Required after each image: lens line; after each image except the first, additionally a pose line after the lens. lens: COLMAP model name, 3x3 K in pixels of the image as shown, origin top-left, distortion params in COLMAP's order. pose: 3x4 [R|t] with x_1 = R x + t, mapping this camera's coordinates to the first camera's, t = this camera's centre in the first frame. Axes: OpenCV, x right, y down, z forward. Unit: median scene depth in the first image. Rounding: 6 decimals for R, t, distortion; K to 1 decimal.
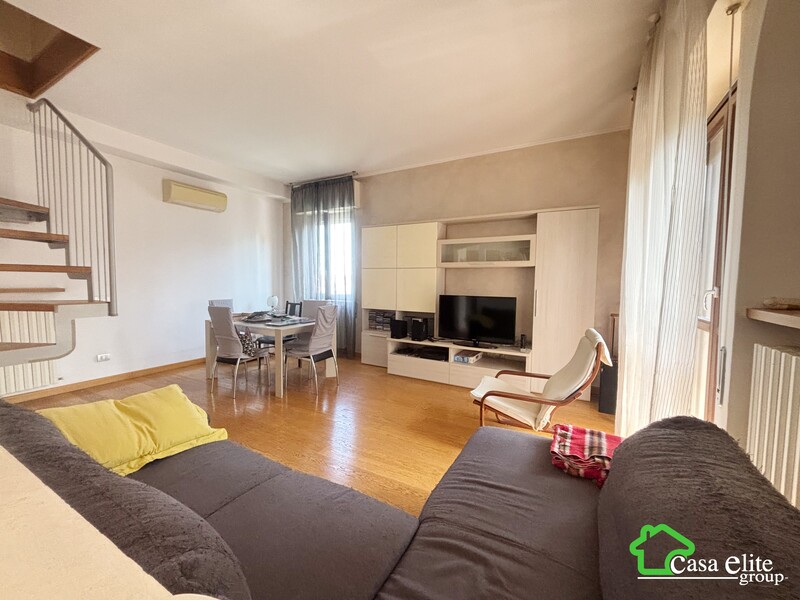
lens RADIAL K [[323.9, 0, 400.0], [0, 323.9, 300.0], [0, 0, 1]] dist [0.002006, -0.000659]
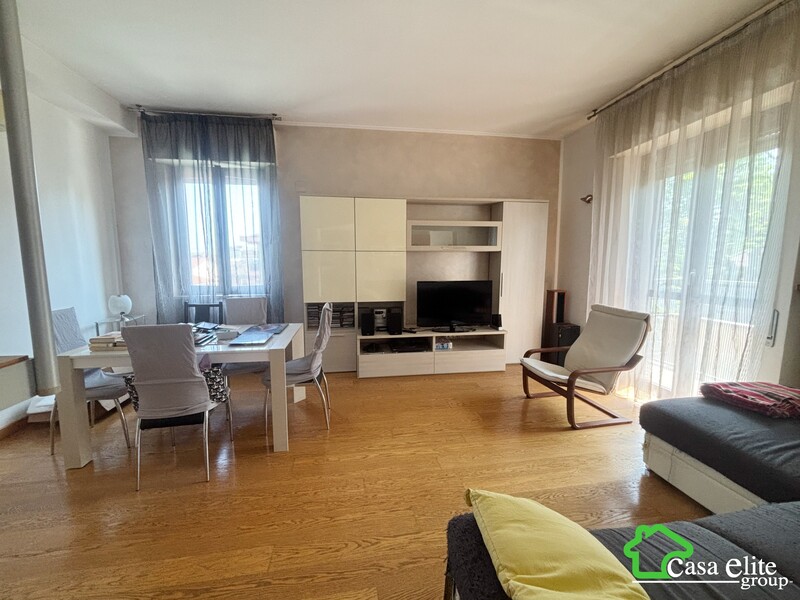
lens RADIAL K [[328.8, 0, 400.0], [0, 328.8, 300.0], [0, 0, 1]] dist [0.000205, 0.000662]
pose [[0.792525, -0.086133, 0.603726, -0.459978], [0.044218, 0.995486, 0.083980, -0.041523], [-0.608234, -0.039860, 0.792756, 0.274245]]
